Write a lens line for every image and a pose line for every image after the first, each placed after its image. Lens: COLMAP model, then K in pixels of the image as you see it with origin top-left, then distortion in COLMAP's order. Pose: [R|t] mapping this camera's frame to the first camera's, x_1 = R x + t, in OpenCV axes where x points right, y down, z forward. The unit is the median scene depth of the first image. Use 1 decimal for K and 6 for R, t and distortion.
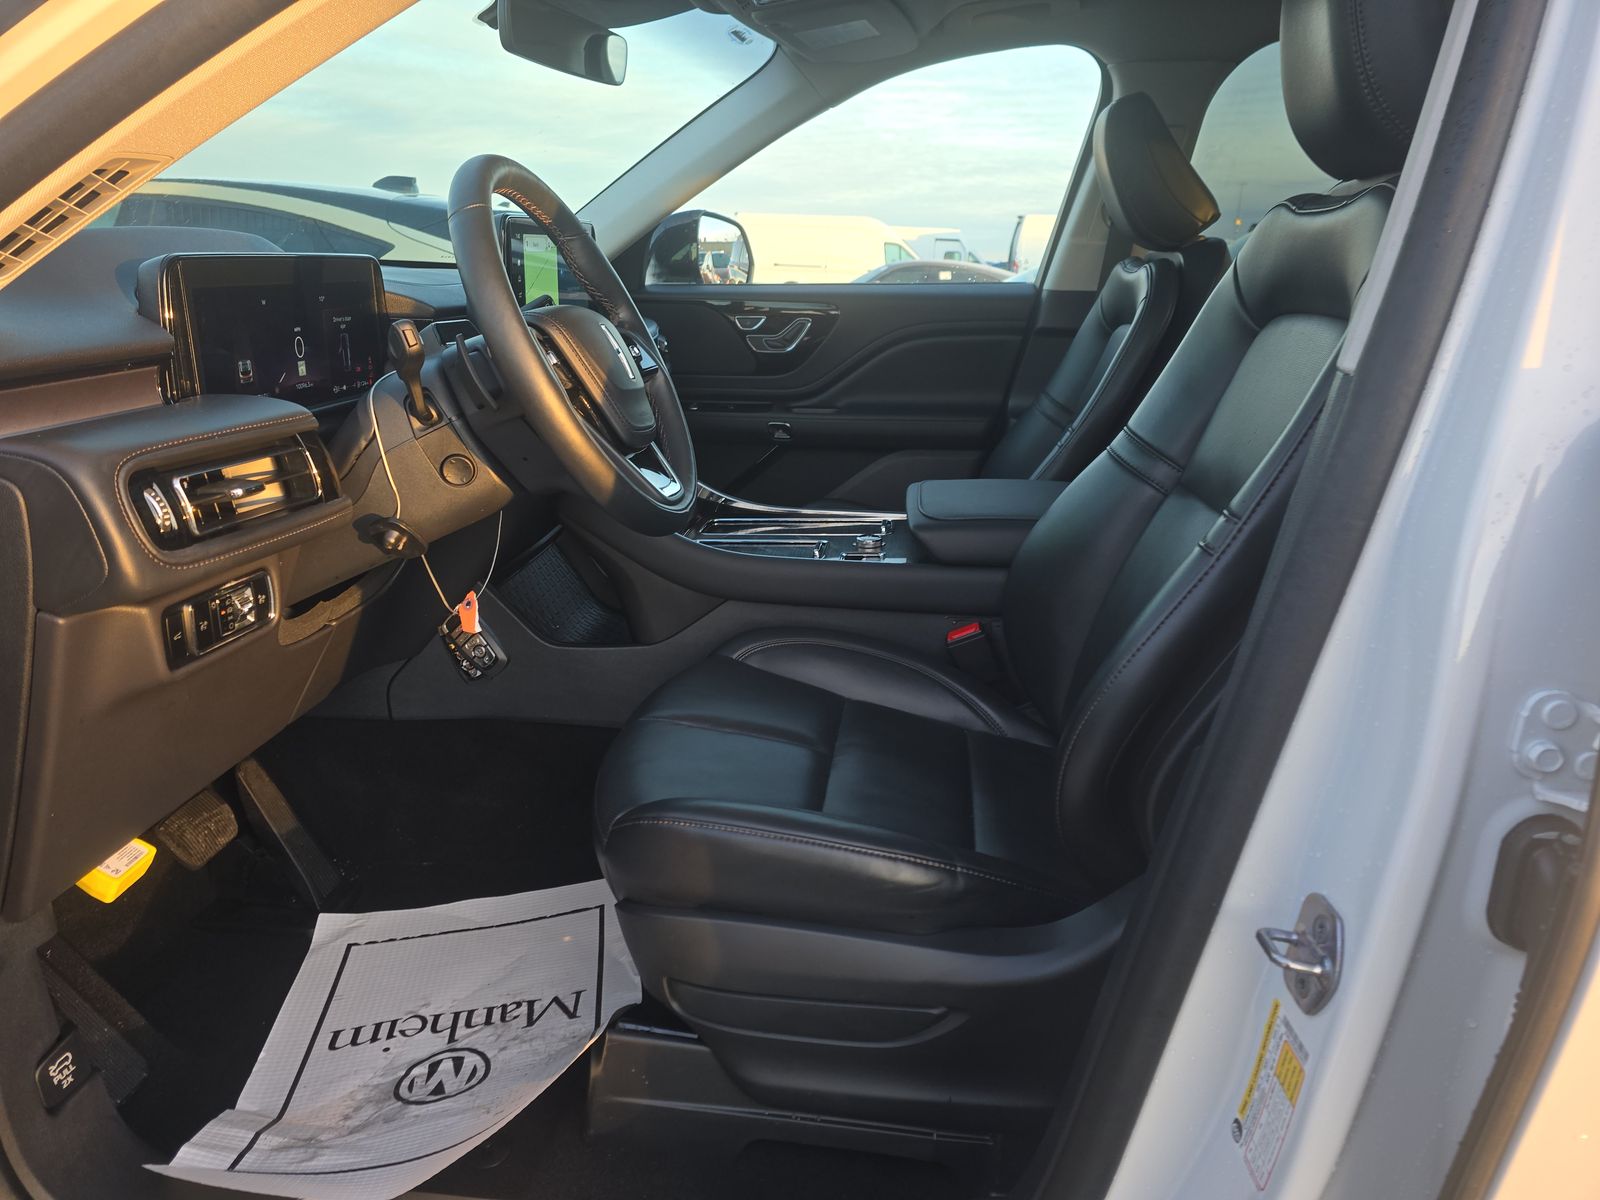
lens RADIAL K [[1105.6, 0, 783.9], [0, 1105.6, 625.5], [0, 0, 1]] dist [0.055965, -0.020576]
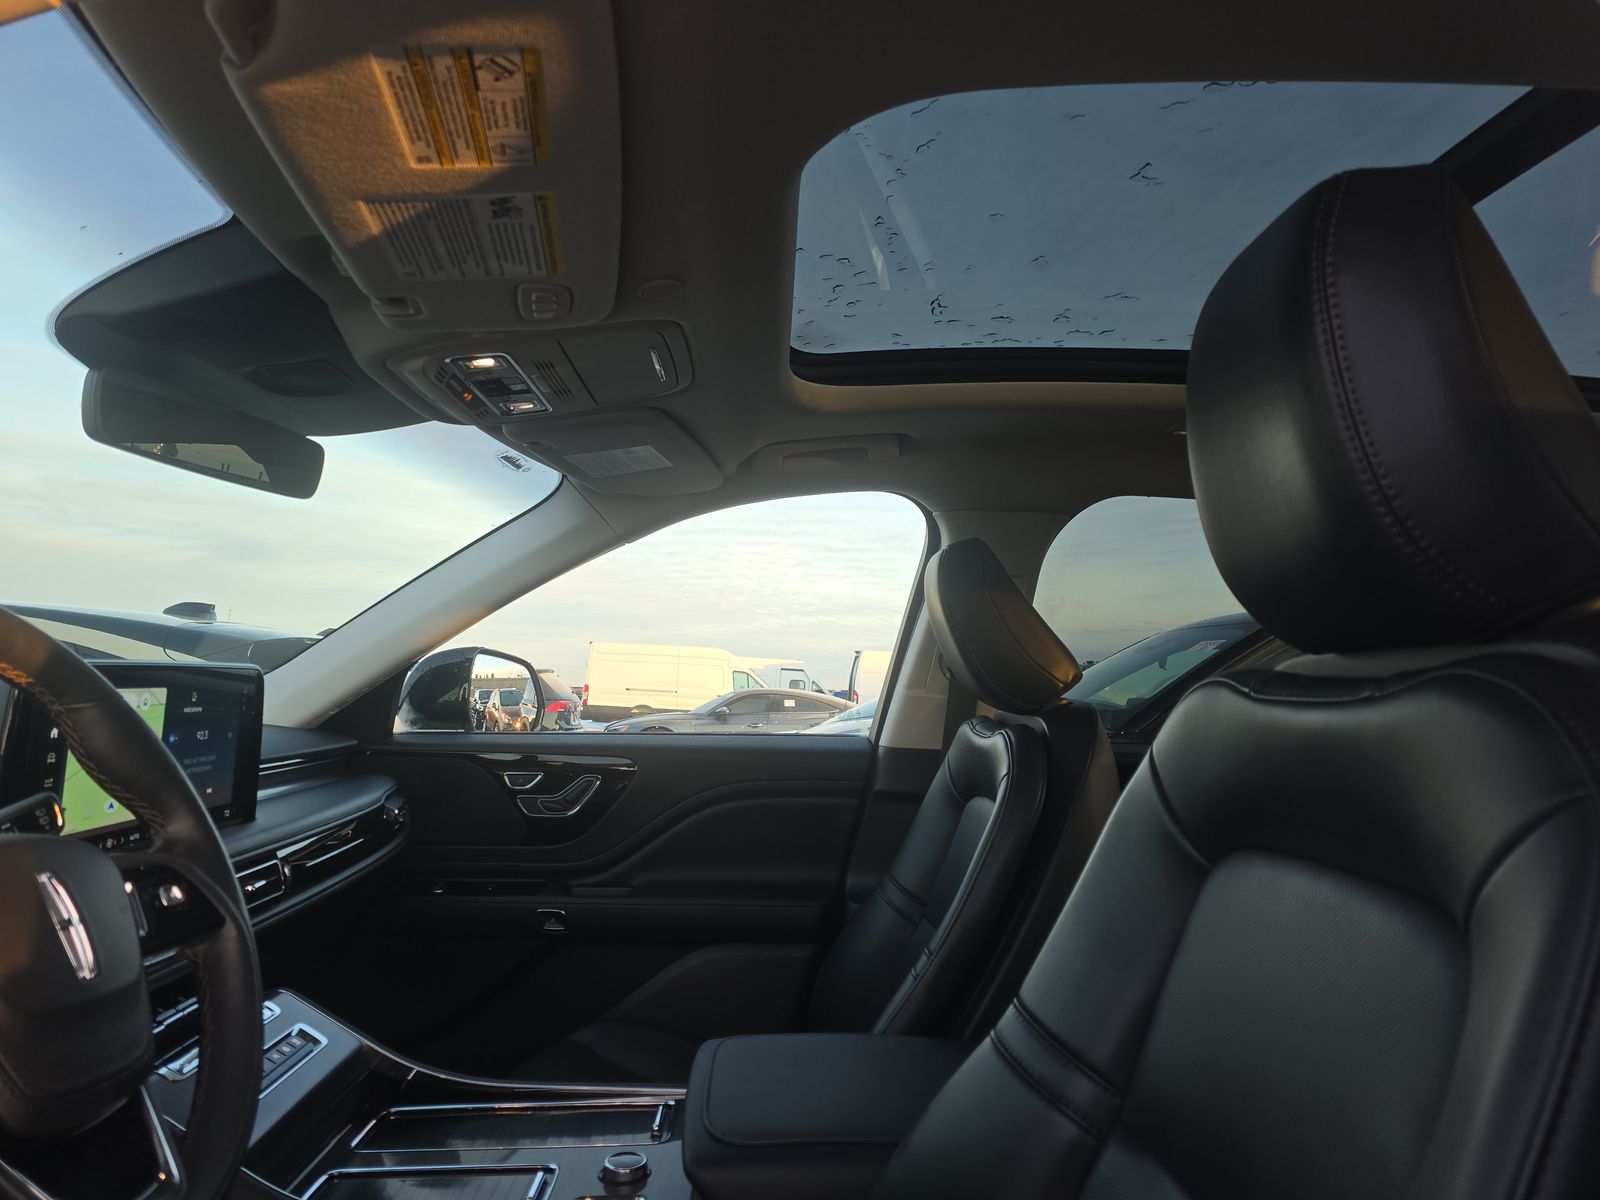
lens RADIAL K [[1105.6, 0, 802.9], [0, 1105.6, 591.2], [0, 0, 1]] dist [0.055965, -0.020576]
pose [[0.989025, 0.030043, 0.144660, 0.052707], [0.029110, 0.920291, -0.390150, -0.087365], [-0.144851, 0.390080, 0.909316, 0.209051]]
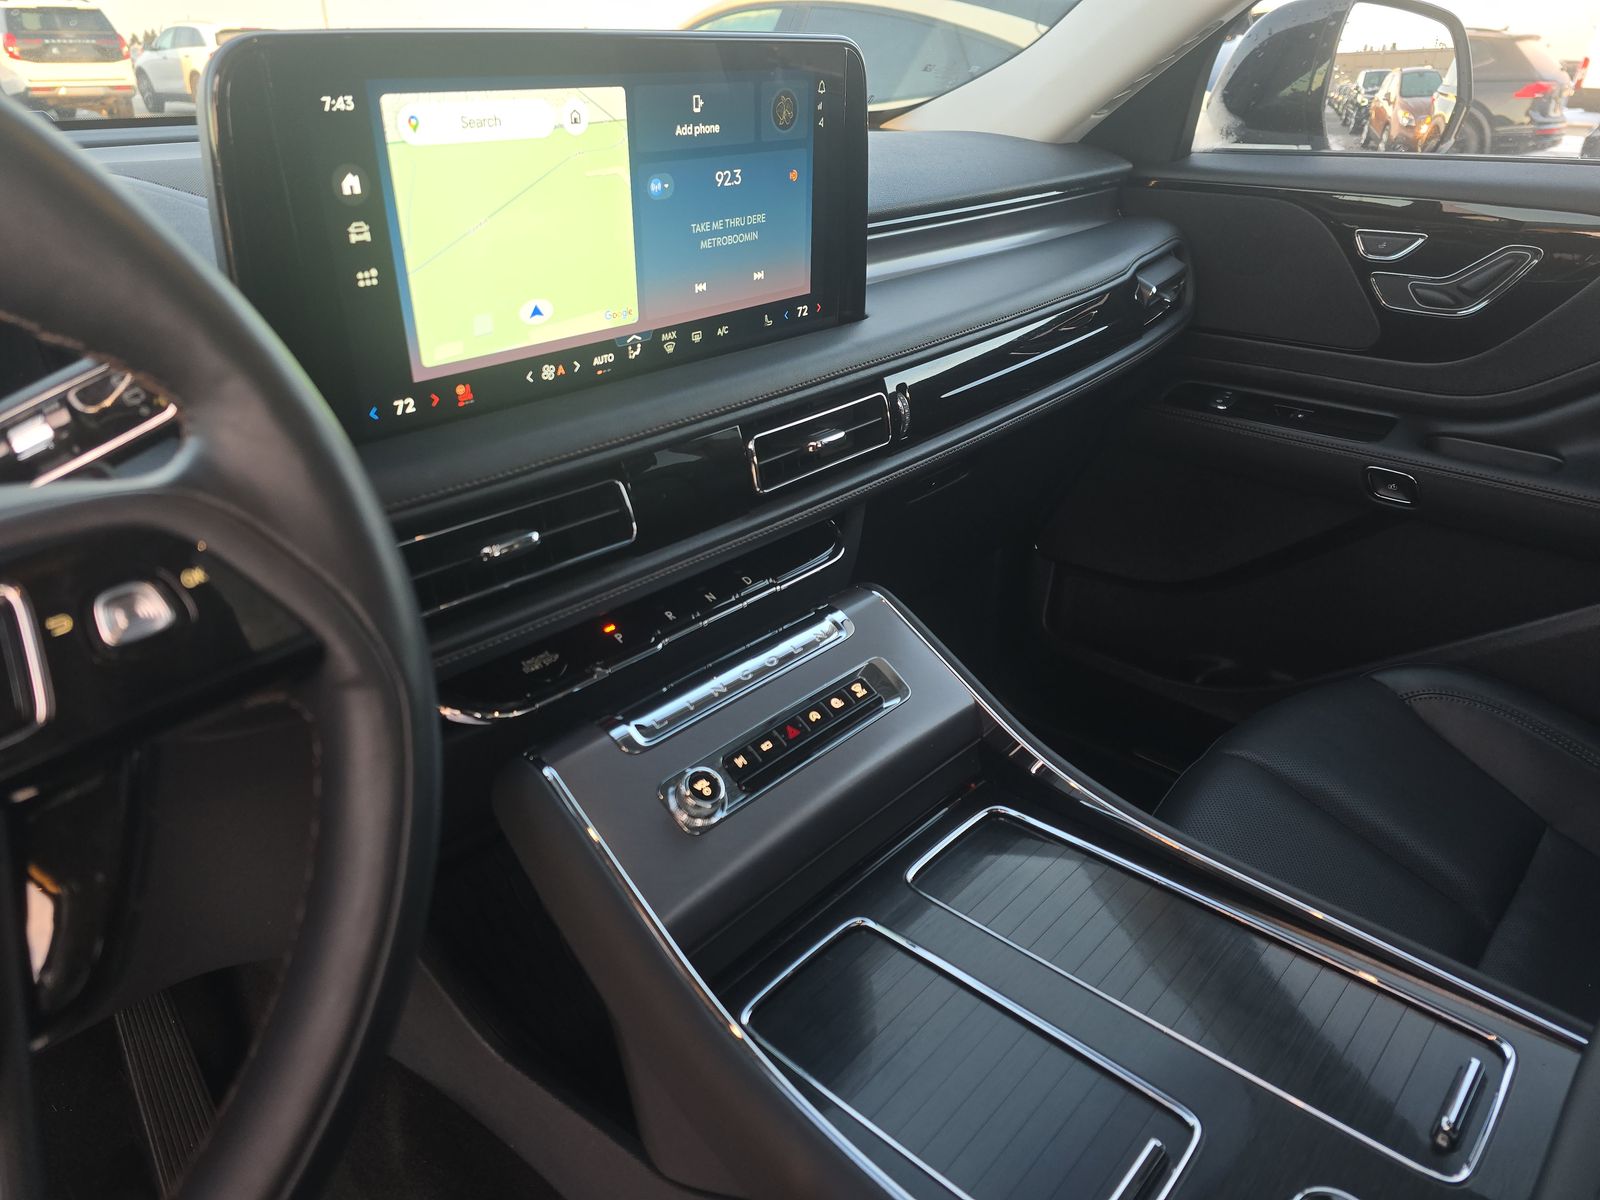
lens RADIAL K [[1105.6, 0, 812.0], [0, 1105.6, 605.7], [0, 0, 1]] dist [0.055965, -0.020576]
pose [[0.825002, 0.252794, -0.505438, 0.050328], [-0.179435, 0.965269, 0.189894, -0.187242], [0.535887, -0.065969, 0.841708, 0.502952]]
